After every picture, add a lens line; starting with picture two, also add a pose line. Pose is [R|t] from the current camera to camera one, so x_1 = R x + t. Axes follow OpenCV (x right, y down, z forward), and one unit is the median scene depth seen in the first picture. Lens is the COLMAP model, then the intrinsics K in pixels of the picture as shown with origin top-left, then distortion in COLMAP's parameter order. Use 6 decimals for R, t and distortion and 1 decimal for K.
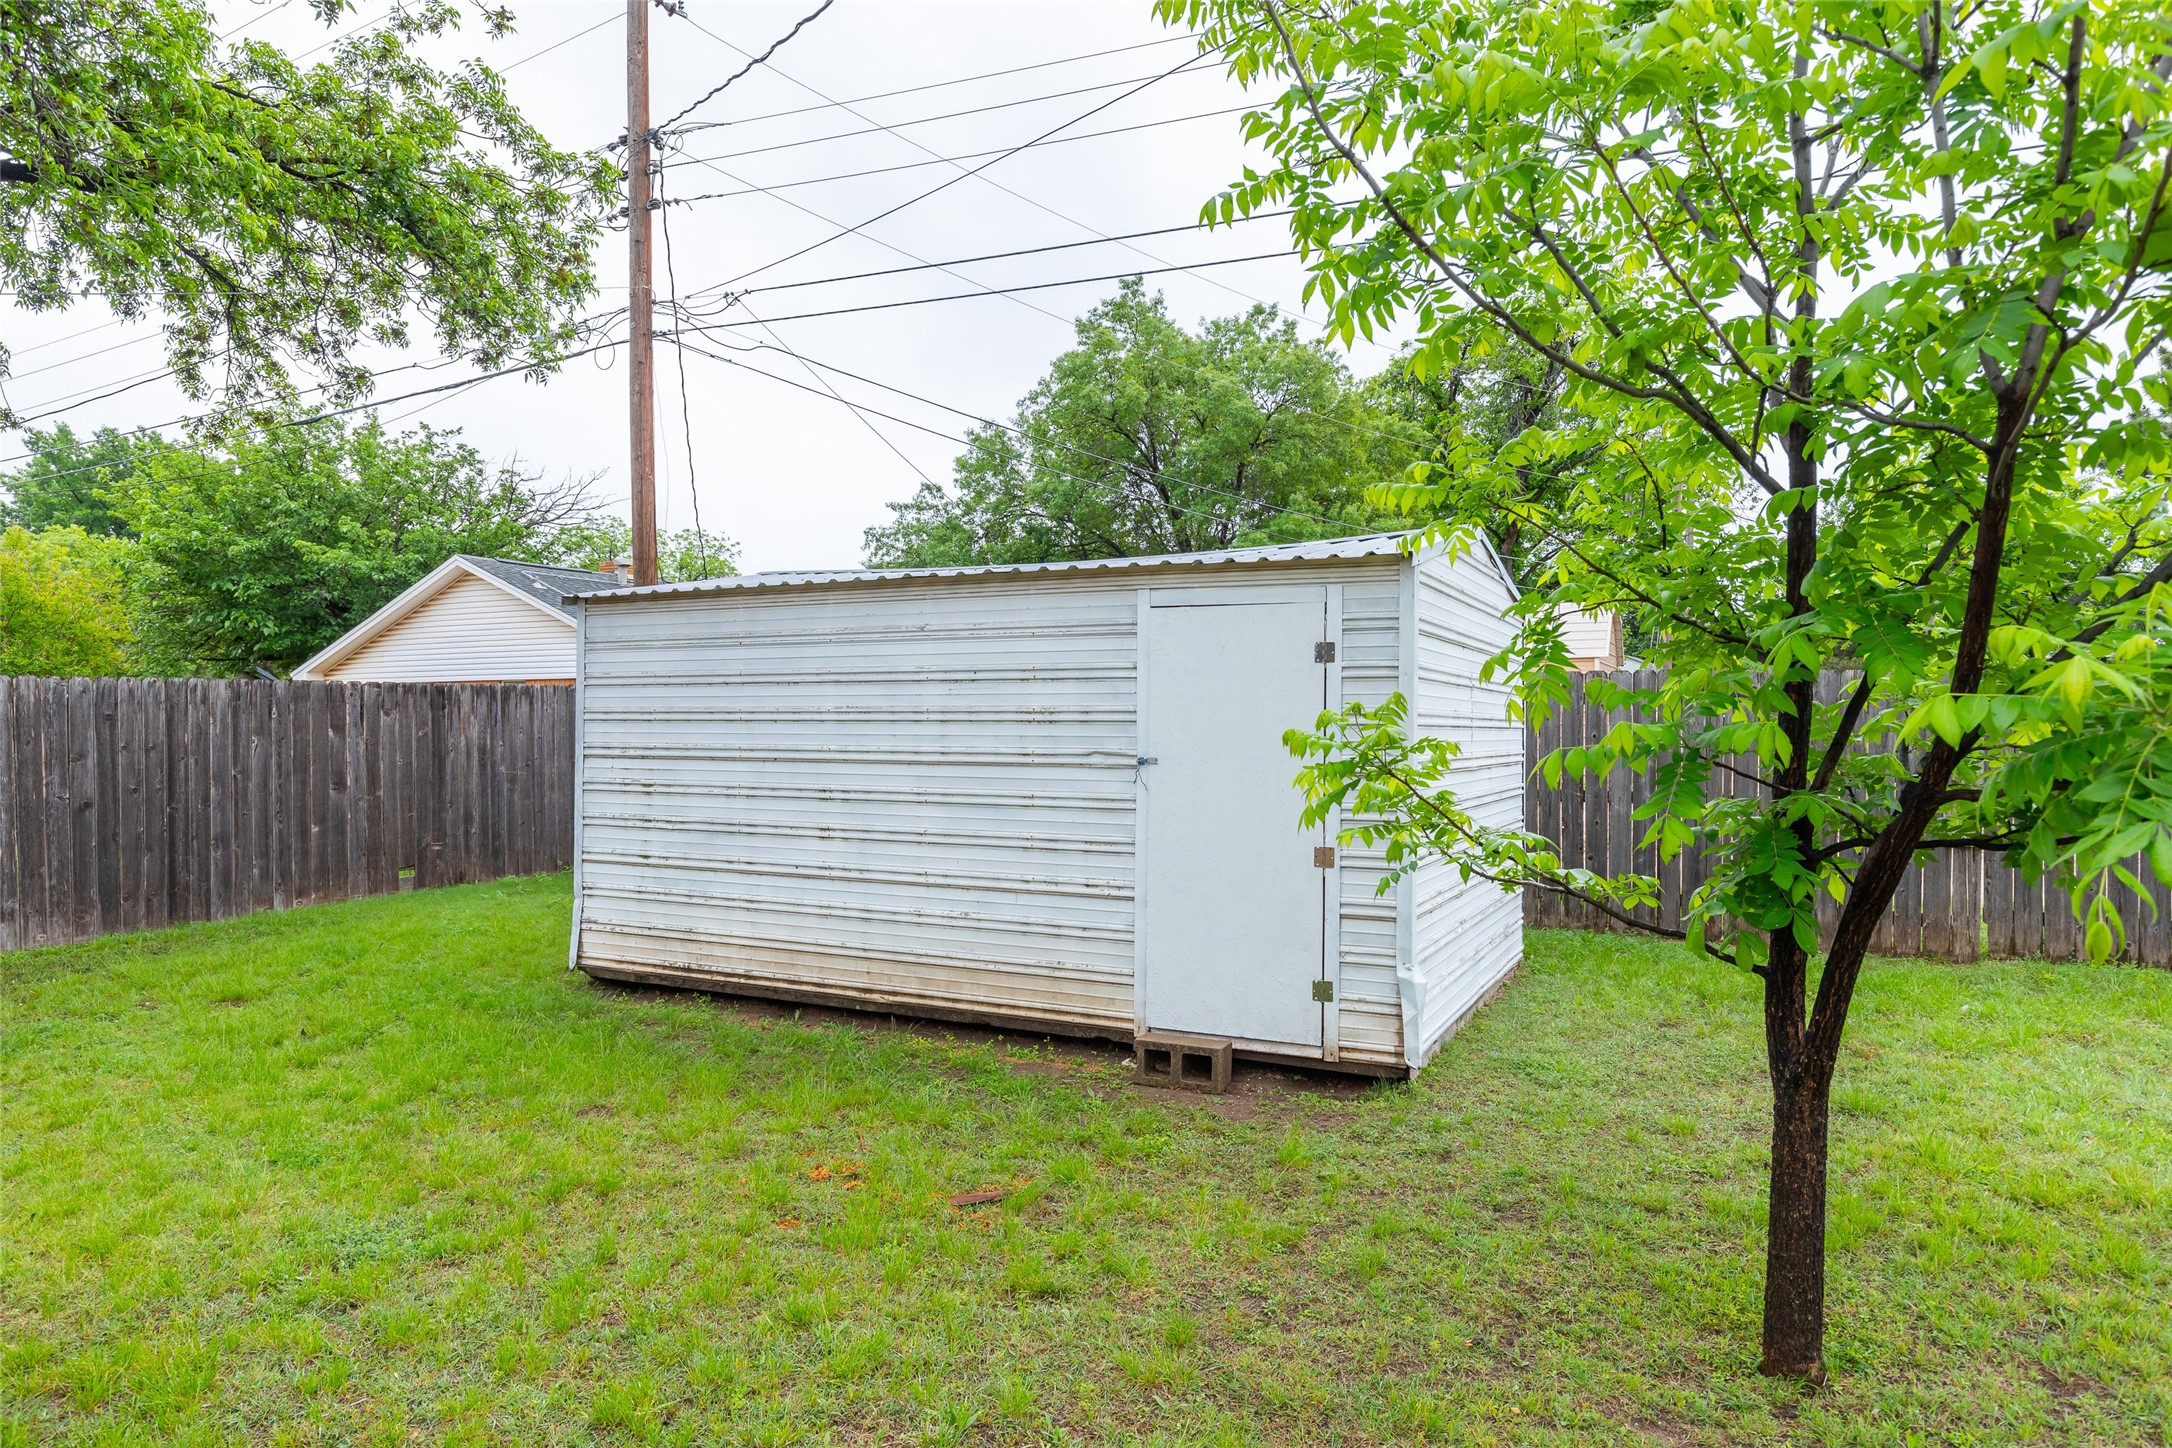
lens RADIAL K [[1305.8, 0, 1090.7], [0, 1305.8, 742.8], [0, 0, 1]] dist [0.002411, 0.000322]
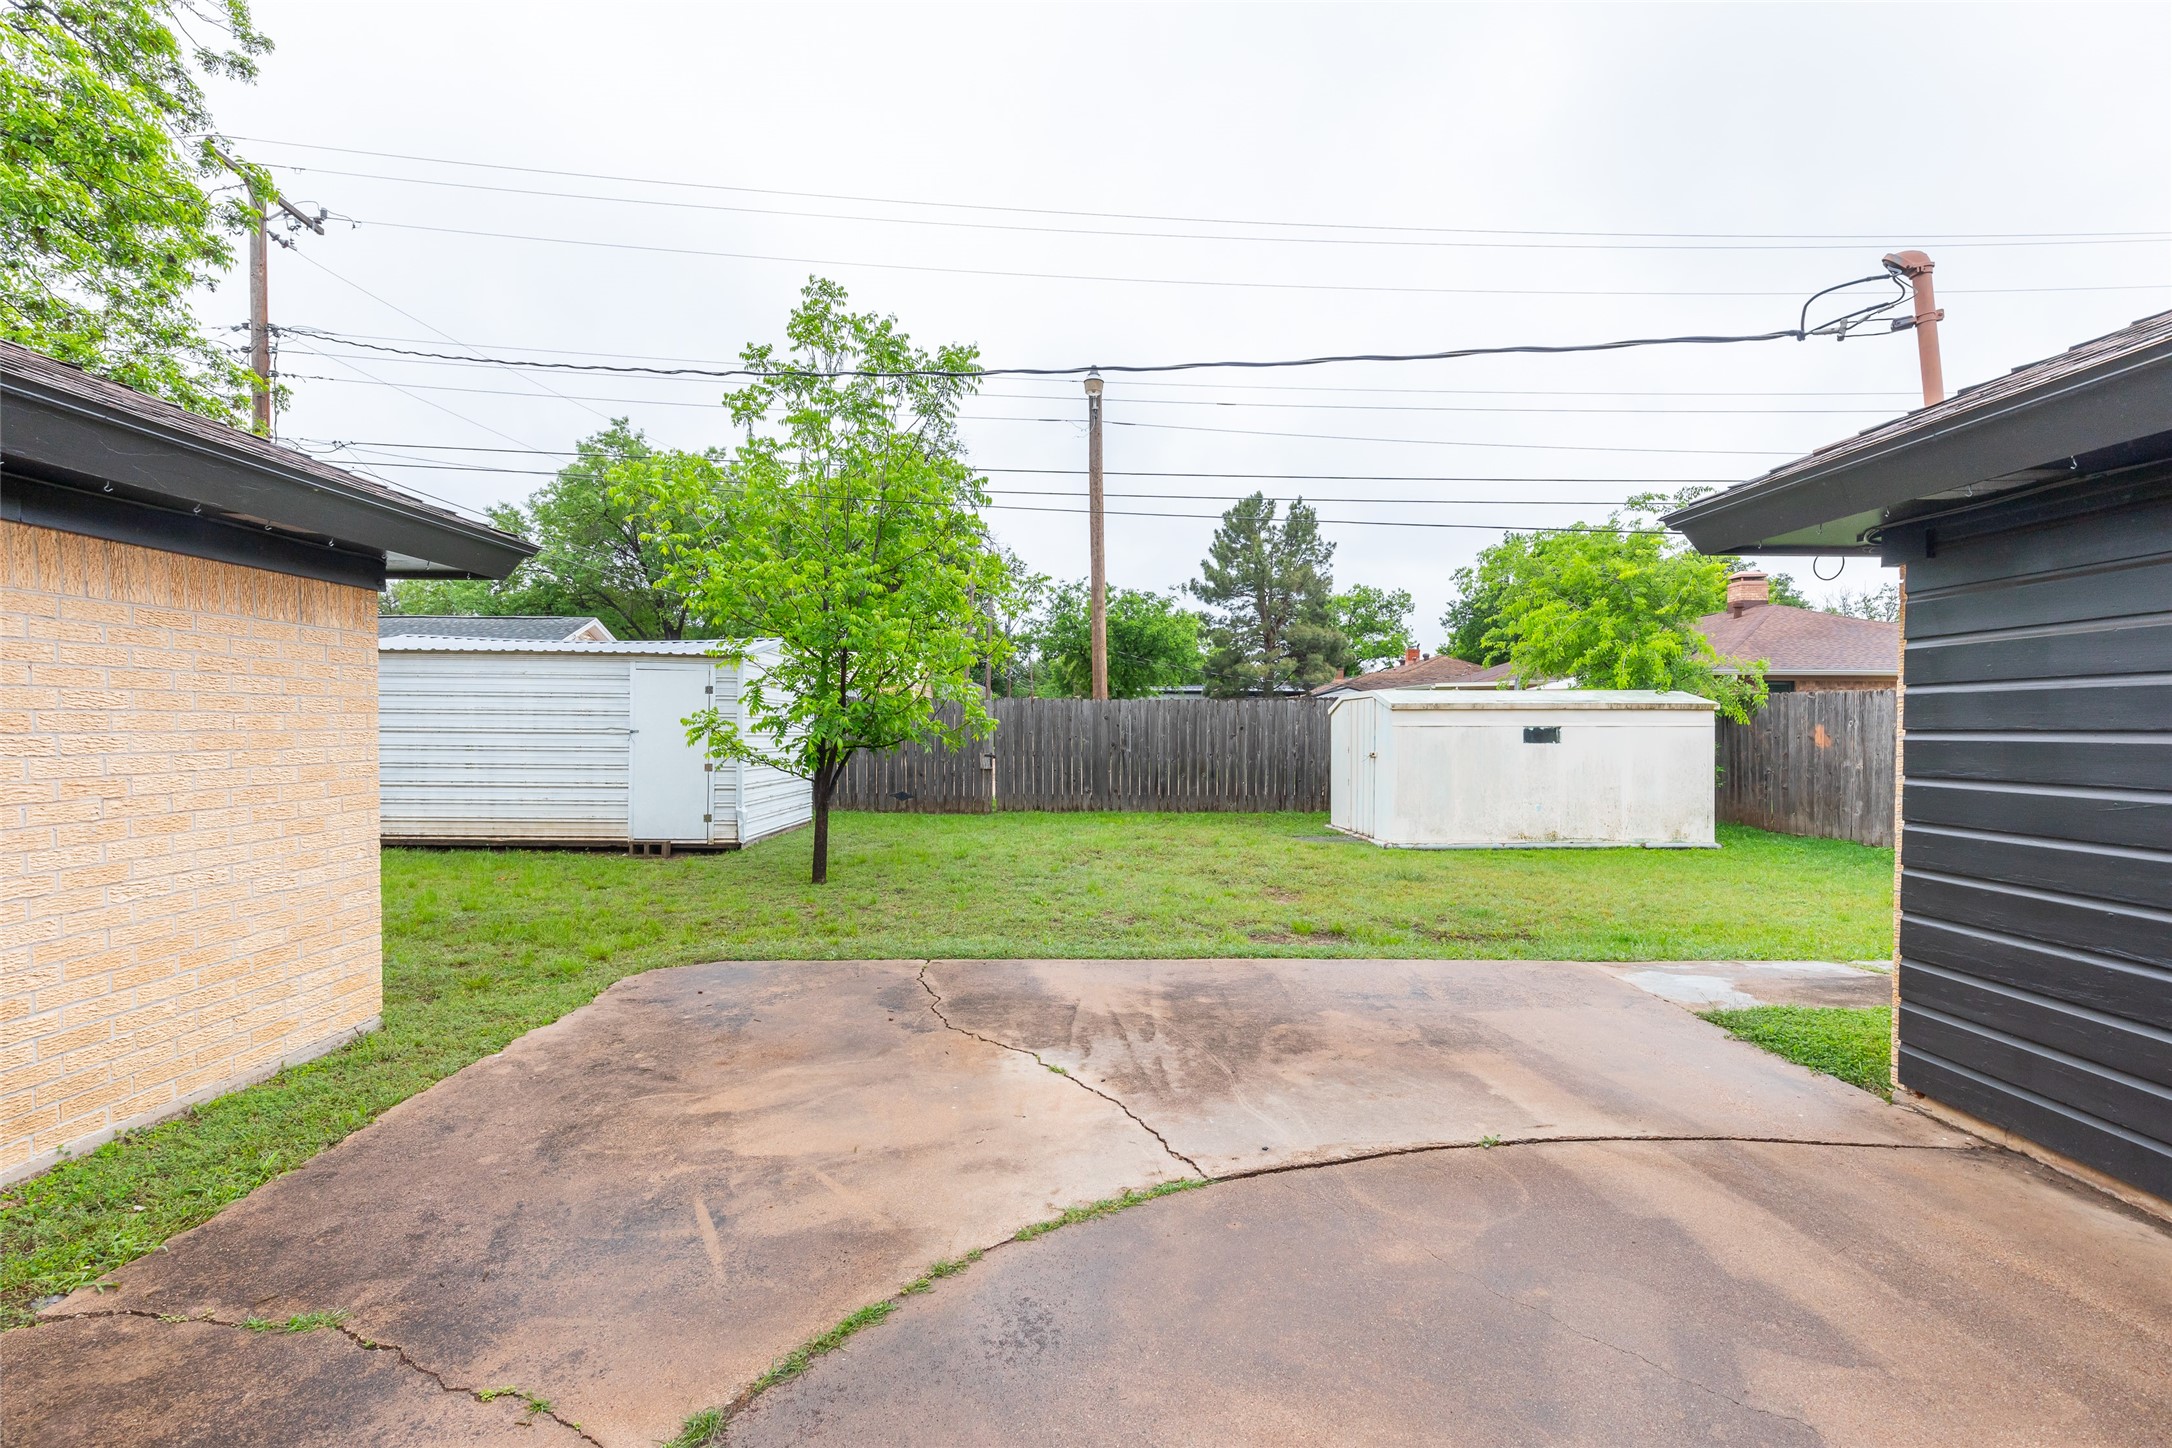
lens RADIAL K [[974.9, 0, 1086.2], [0, 974.9, 731.1], [0, 0, 1]] dist [0.008491, -0.000554]
pose [[0.886171, 0.004728, 0.463334, -0.048908], [-0.000305, 0.999954, -0.009621, 0.027609], [-0.463358, 0.008384, 0.886132, -0.915591]]
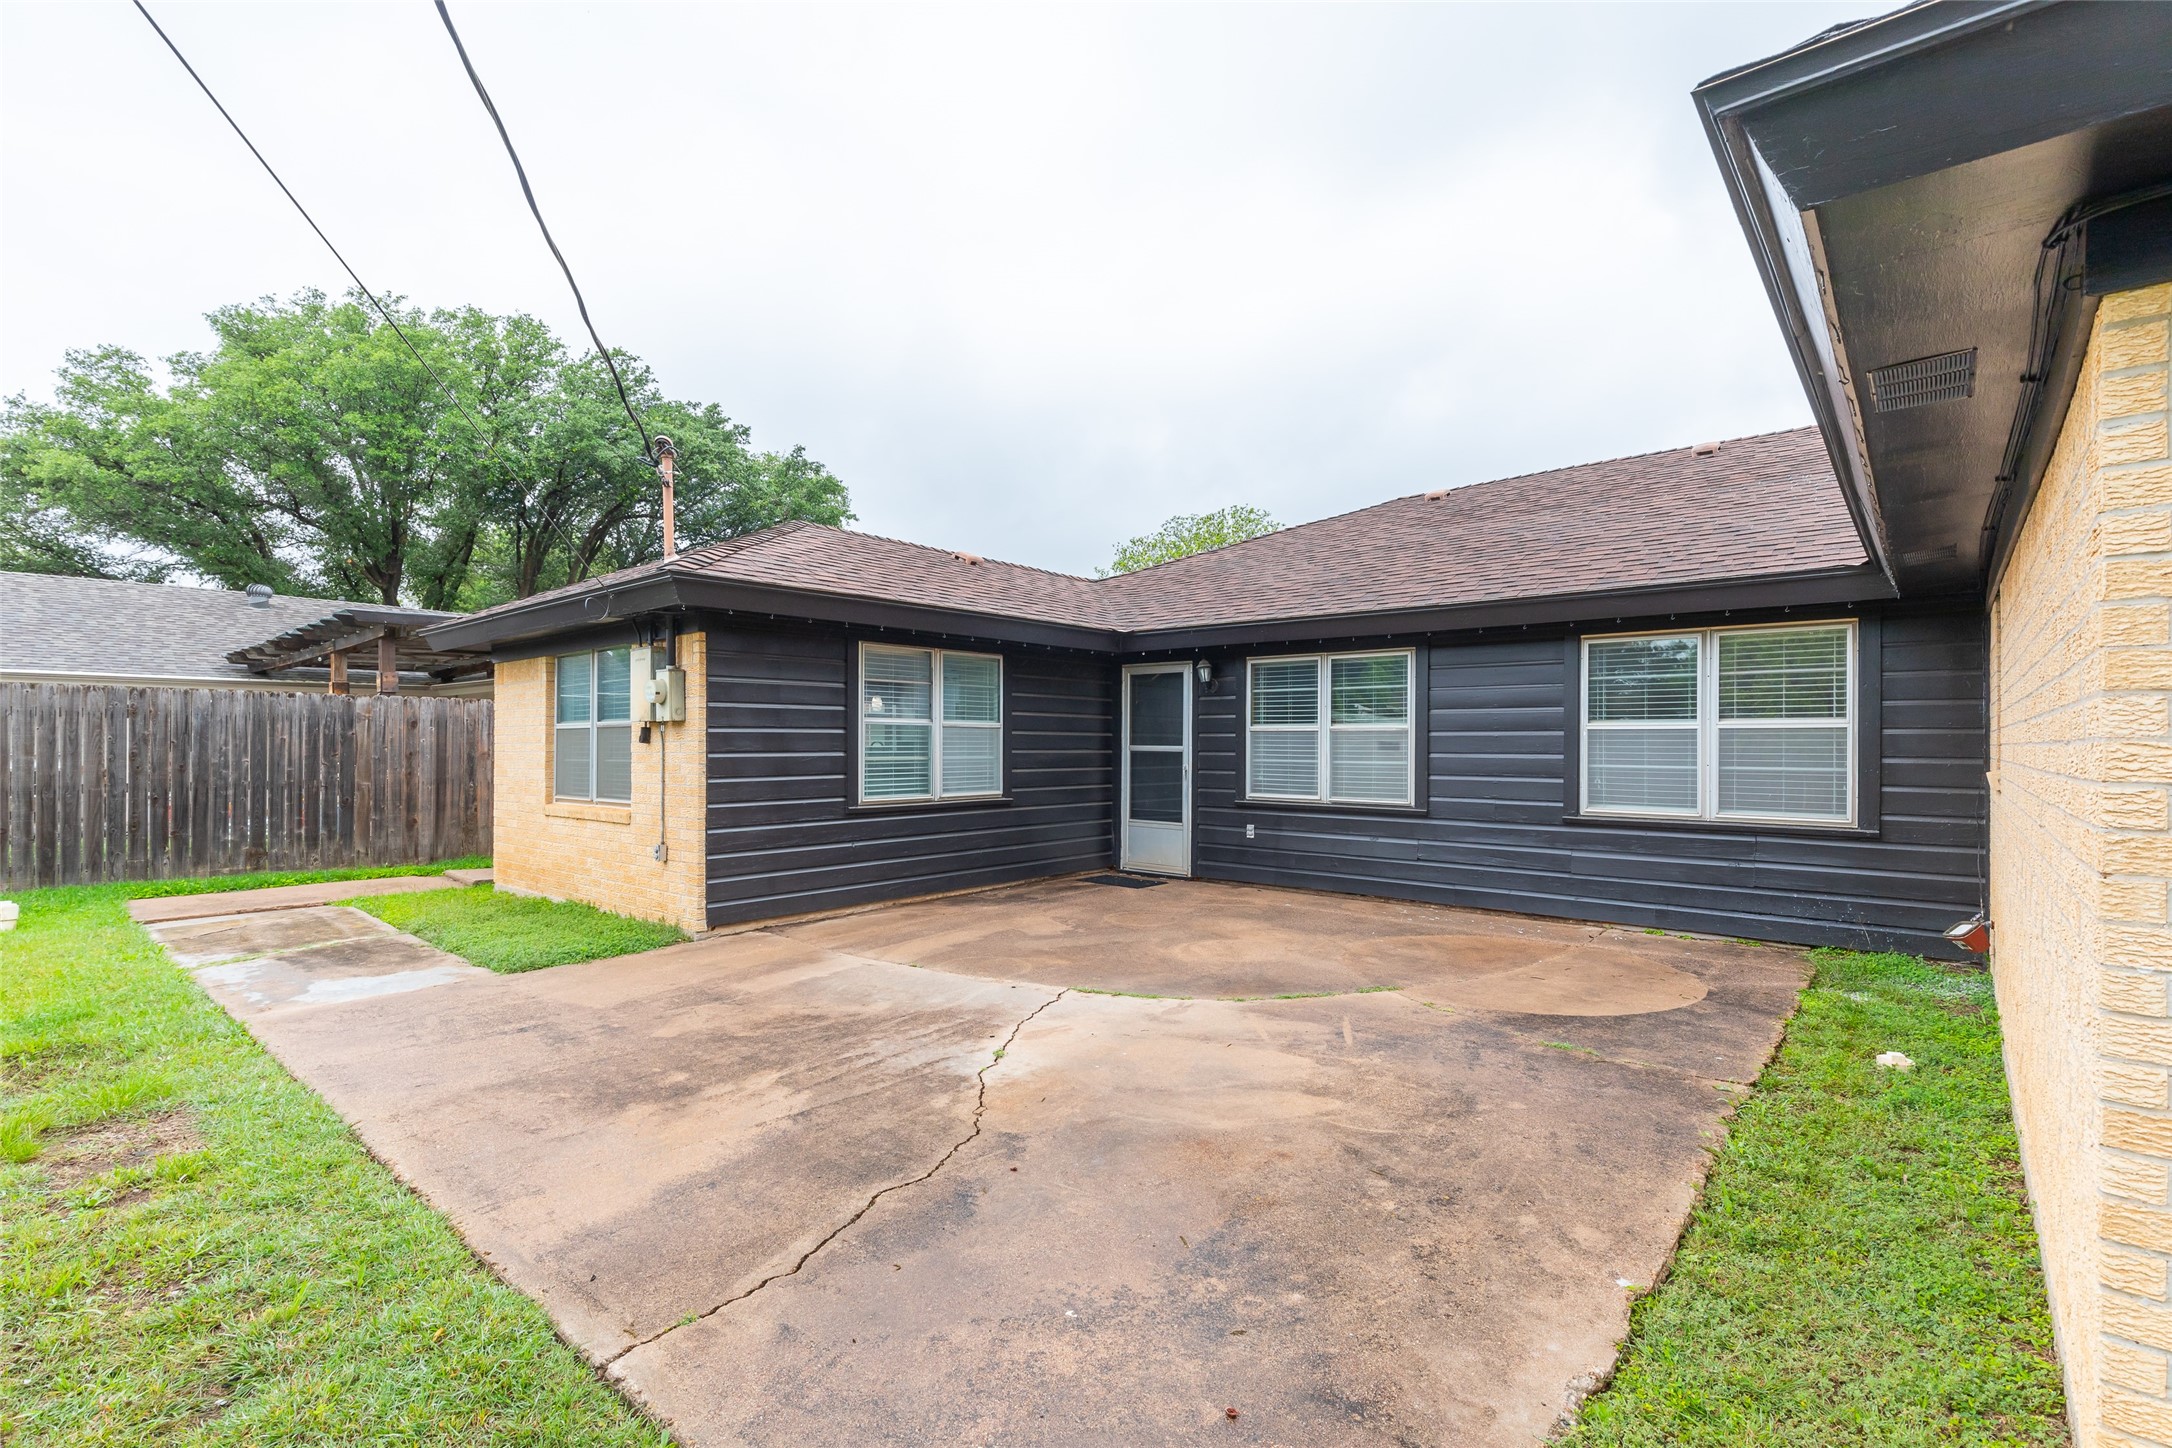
lens RADIAL K [[974.9, 0, 1098.2], [0, 974.9, 735.0], [0, 0, 1]] dist [0.008491, -0.000554]
pose [[-0.972107, 0.005774, 0.234468, 0.012338], [0.007516, 0.999950, 0.006536, 0.026871], [-0.234419, 0.008116, -0.972102, 0.255441]]
